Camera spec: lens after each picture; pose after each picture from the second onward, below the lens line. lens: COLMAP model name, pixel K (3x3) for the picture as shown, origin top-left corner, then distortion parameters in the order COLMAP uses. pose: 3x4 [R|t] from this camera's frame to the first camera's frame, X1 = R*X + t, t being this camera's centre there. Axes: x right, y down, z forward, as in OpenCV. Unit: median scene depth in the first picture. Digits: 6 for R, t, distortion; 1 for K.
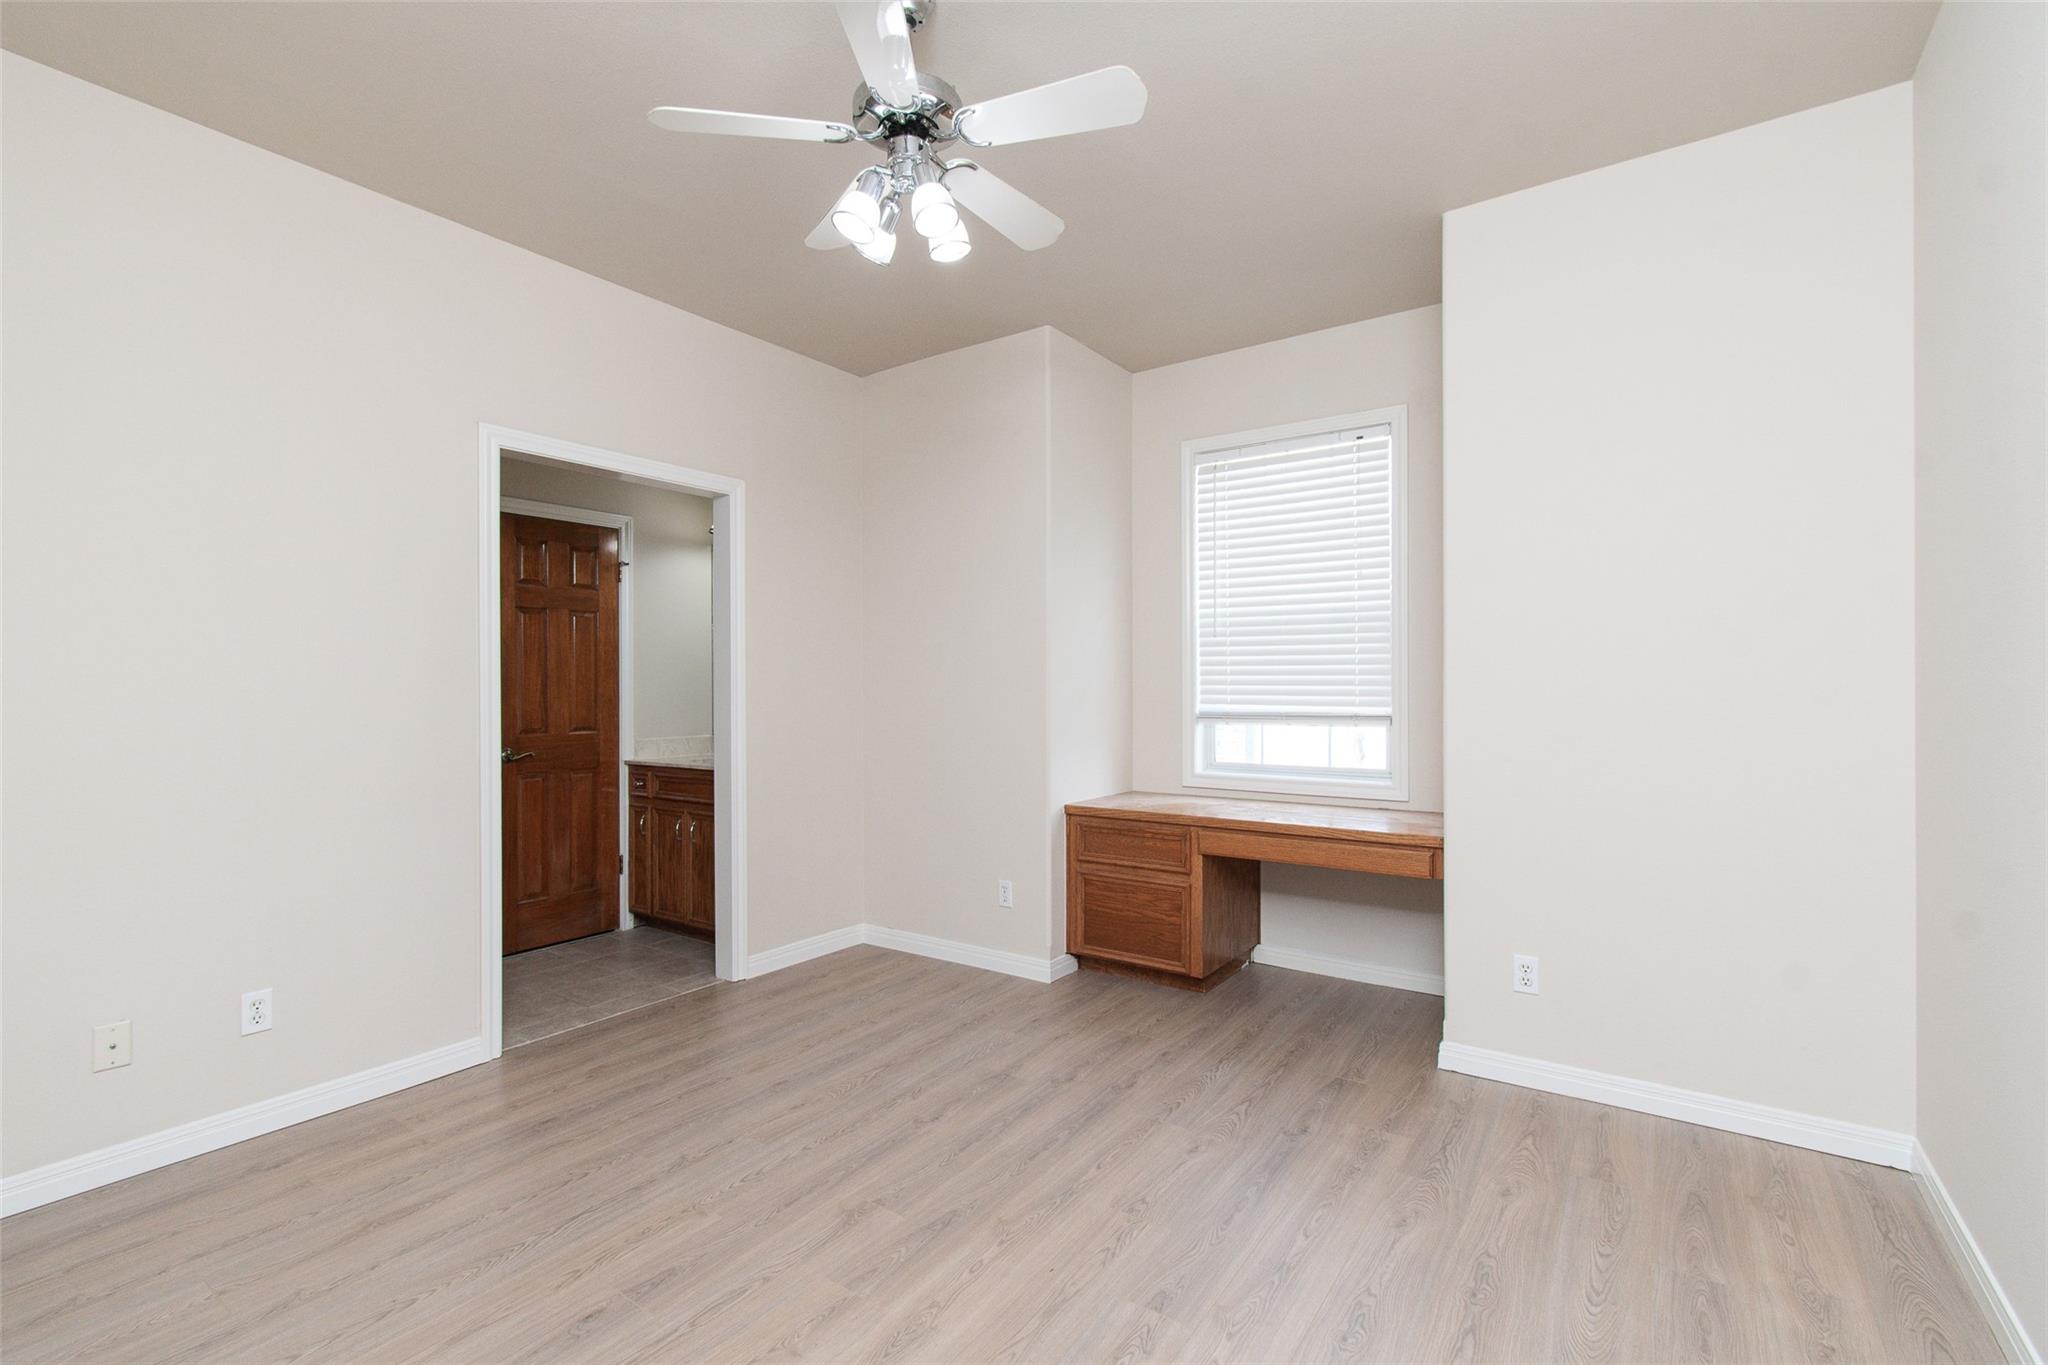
lens RADIAL K [[902.2, 0, 1028.0], [0, 902.2, 703.3], [0, 0, 1]] dist [0.004601, -0.001941]
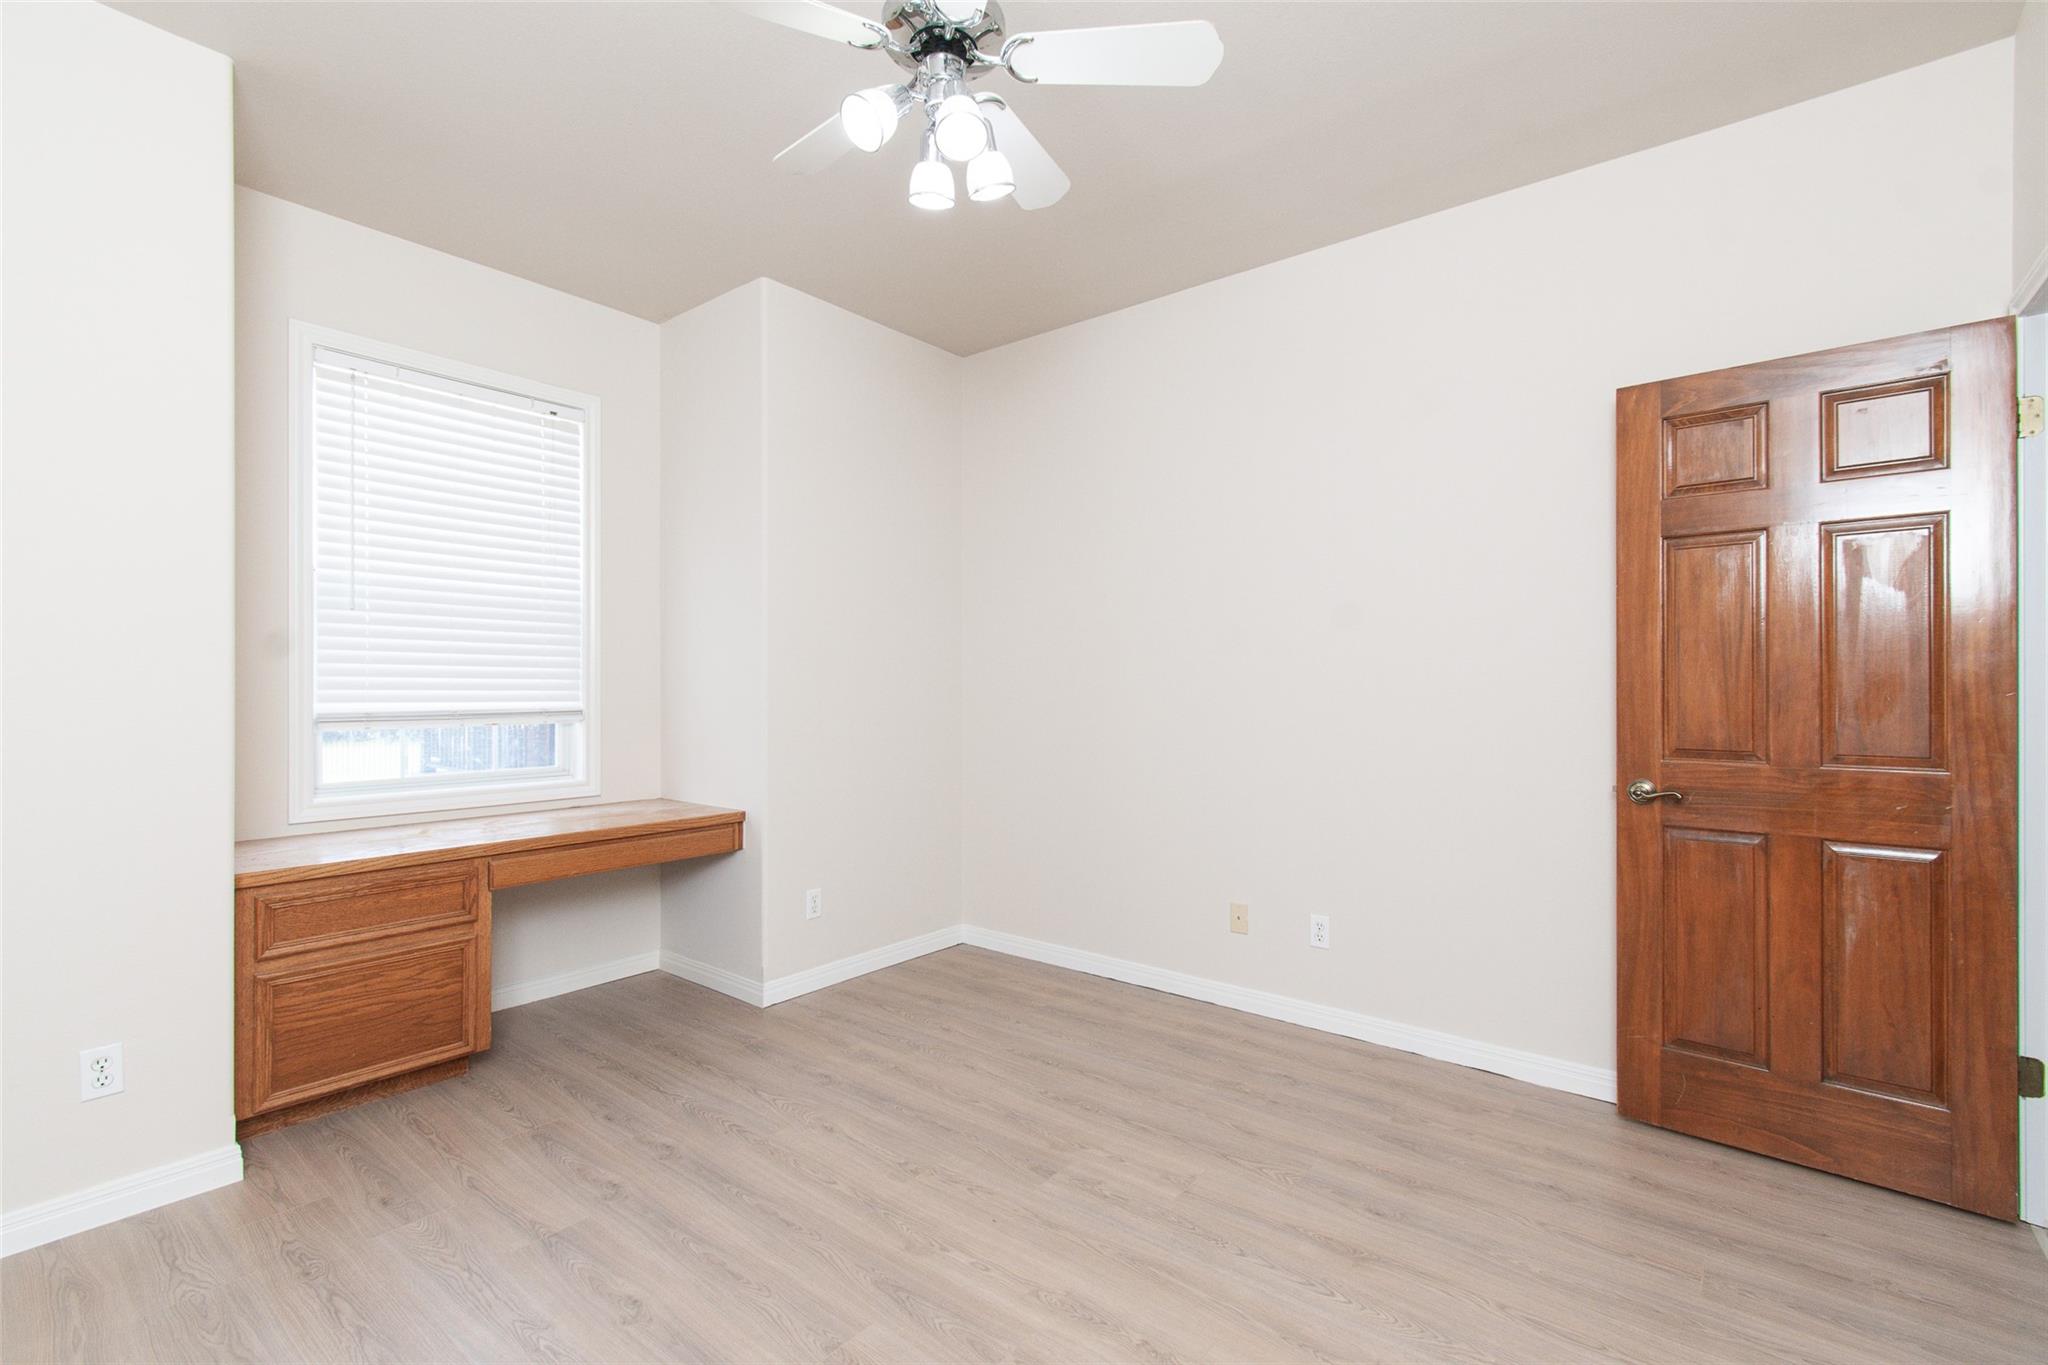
lens RADIAL K [[902.2, 0, 1032.5], [0, 902.2, 686.0], [0, 0, 1]] dist [0.004601, -0.001941]
pose [[0.070394, -0.003005, 0.997515, -0.558876], [0.014341, 0.999895, 0.002000, -0.006771], [-0.997416, 0.014165, 0.070430, 0.465274]]
